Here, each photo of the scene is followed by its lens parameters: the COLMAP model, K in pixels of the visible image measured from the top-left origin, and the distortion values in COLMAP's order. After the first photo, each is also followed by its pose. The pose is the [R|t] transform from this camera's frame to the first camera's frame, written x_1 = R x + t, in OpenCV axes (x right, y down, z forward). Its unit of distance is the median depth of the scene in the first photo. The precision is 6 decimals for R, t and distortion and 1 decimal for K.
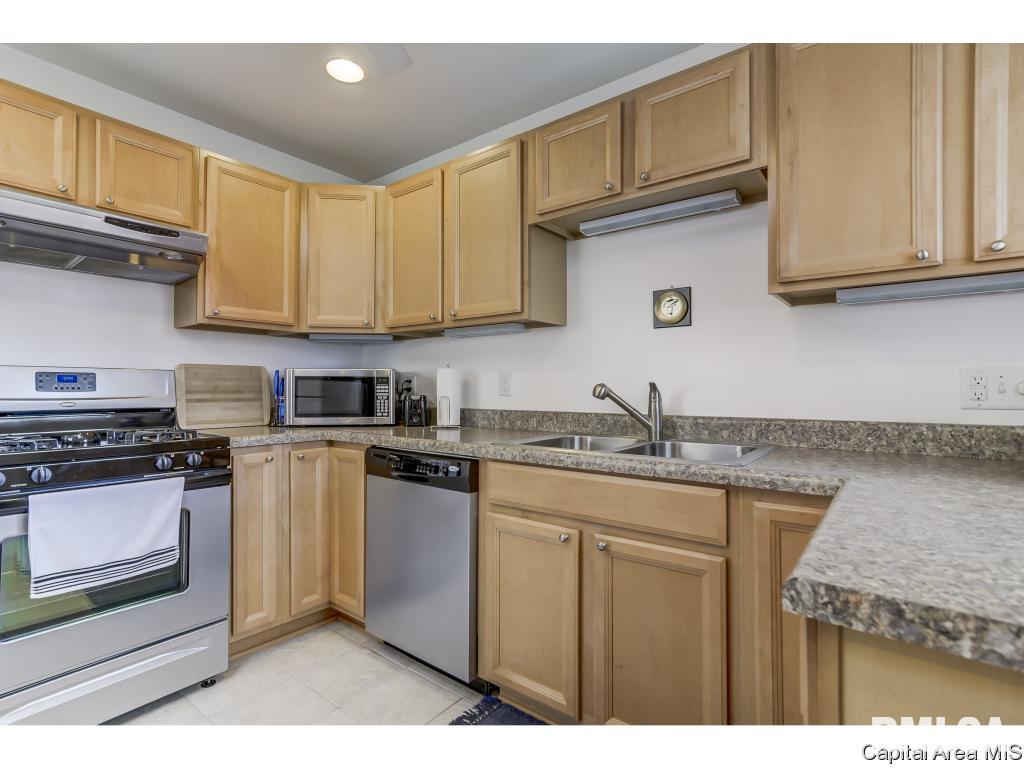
lens RADIAL K [[503.7, 0, 511.1], [0, 503.7, 381.8], [0, 0, 1]] dist [-0.006713, 0.008317]
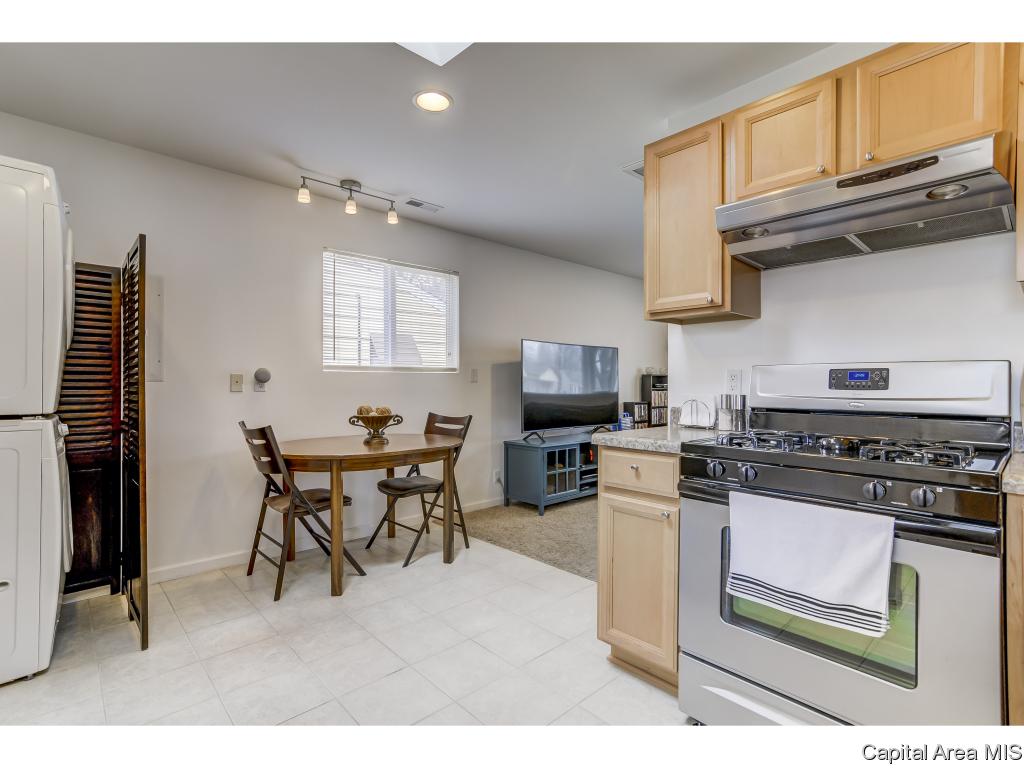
lens RADIAL K [[503.7, 0, 518.1], [0, 503.7, 384.8], [0, 0, 1]] dist [-0.006713, 0.008317]
pose [[-0.146044, 0.002448, -0.989275, 0.087156], [0.007720, 0.999969, 0.001335, 0.003987], [0.989248, -0.007442, -0.146059, 0.525156]]
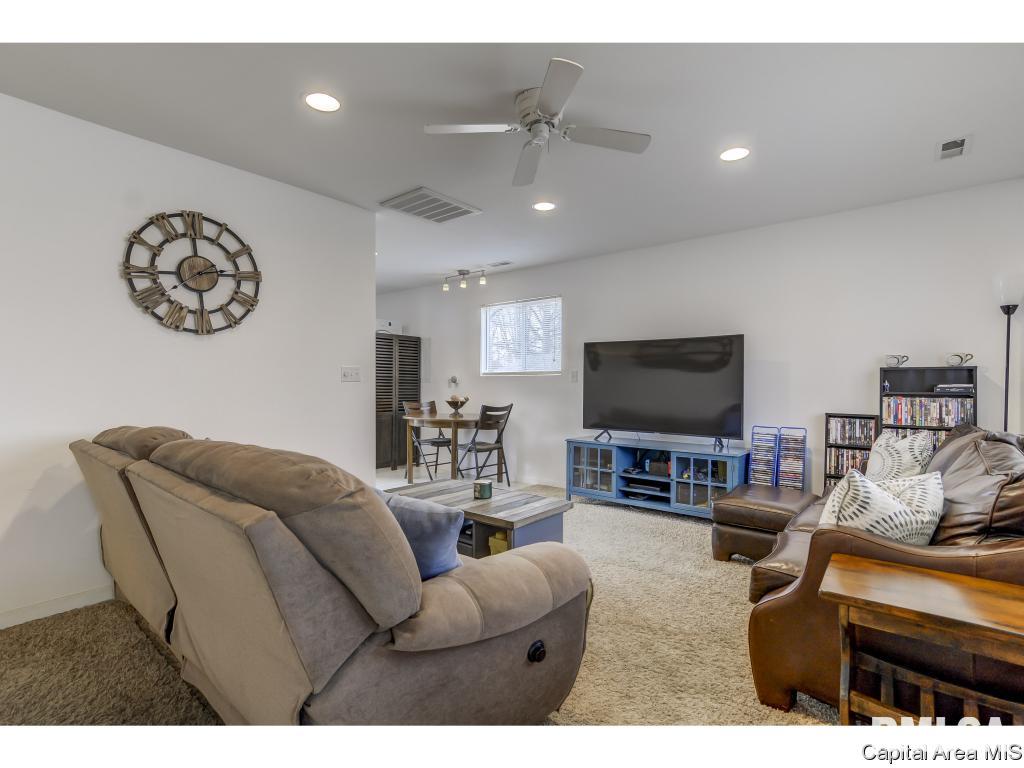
lens RADIAL K [[503.7, 0, 519.4], [0, 503.7, 380.4], [0, 0, 1]] dist [-0.006713, 0.008317]
pose [[-0.999913, -0.001775, 0.013045, -1.794233], [-0.001965, 0.999893, -0.014526, 0.022351], [-0.013017, -0.014550, -0.999809, 2.625763]]
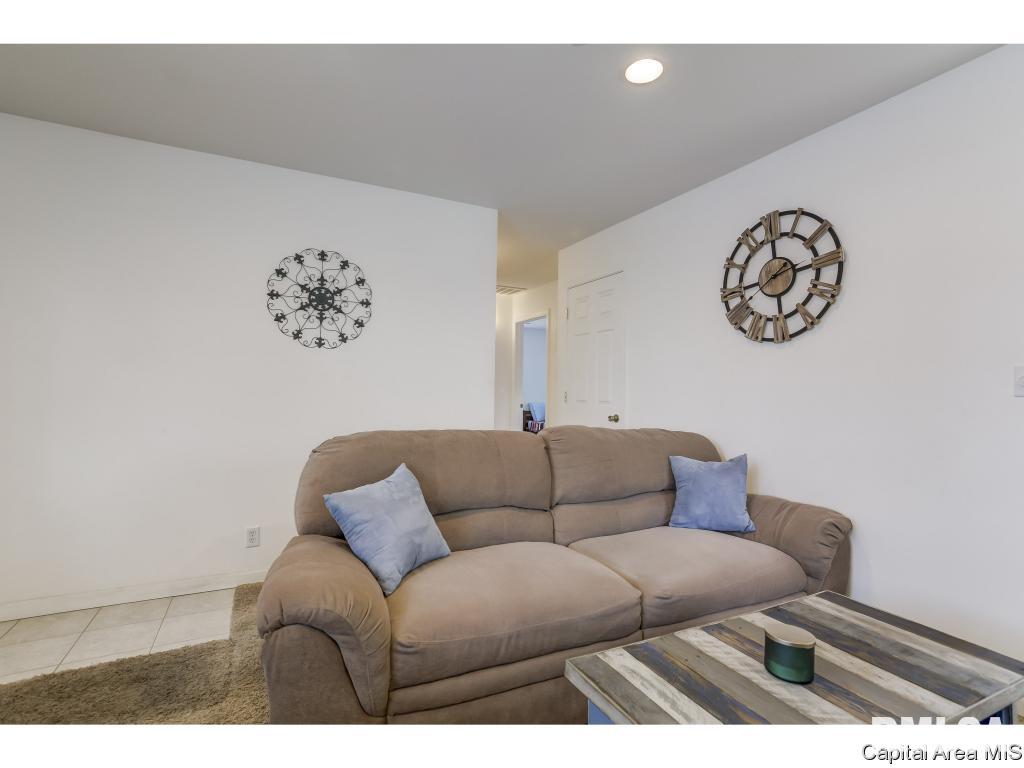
lens RADIAL K [[503.7, 0, 531.7], [0, 503.7, 384.1], [0, 0, 1]] dist [-0.006713, 0.008317]
pose [[0.420682, 0.017359, 0.907042, -2.318110], [-0.021831, 0.999721, -0.009008, 0.008371], [-0.906946, -0.016012, 0.420943, 1.258155]]
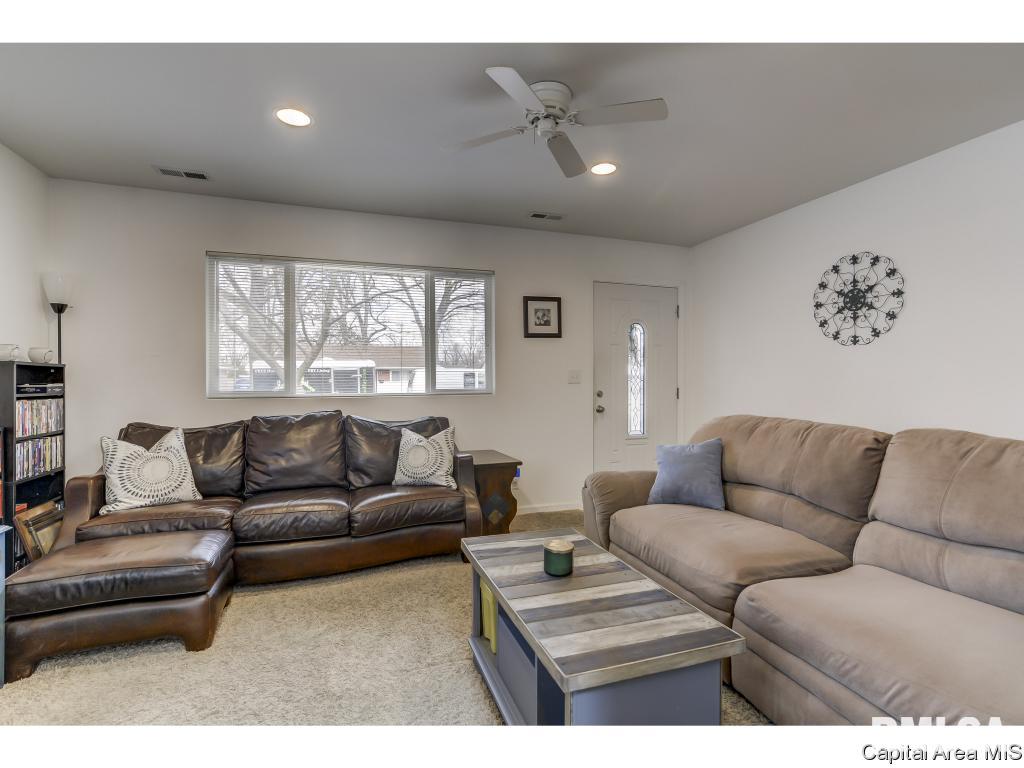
lens RADIAL K [[503.7, 0, 506.0], [0, 503.7, 385.9], [0, 0, 1]] dist [-0.006713, 0.008317]
pose [[0.837696, 0.003919, -0.546123, -1.283463], [0.006266, 0.999839, 0.016787, -0.001431], [0.546101, -0.017485, 0.837537, 0.487258]]
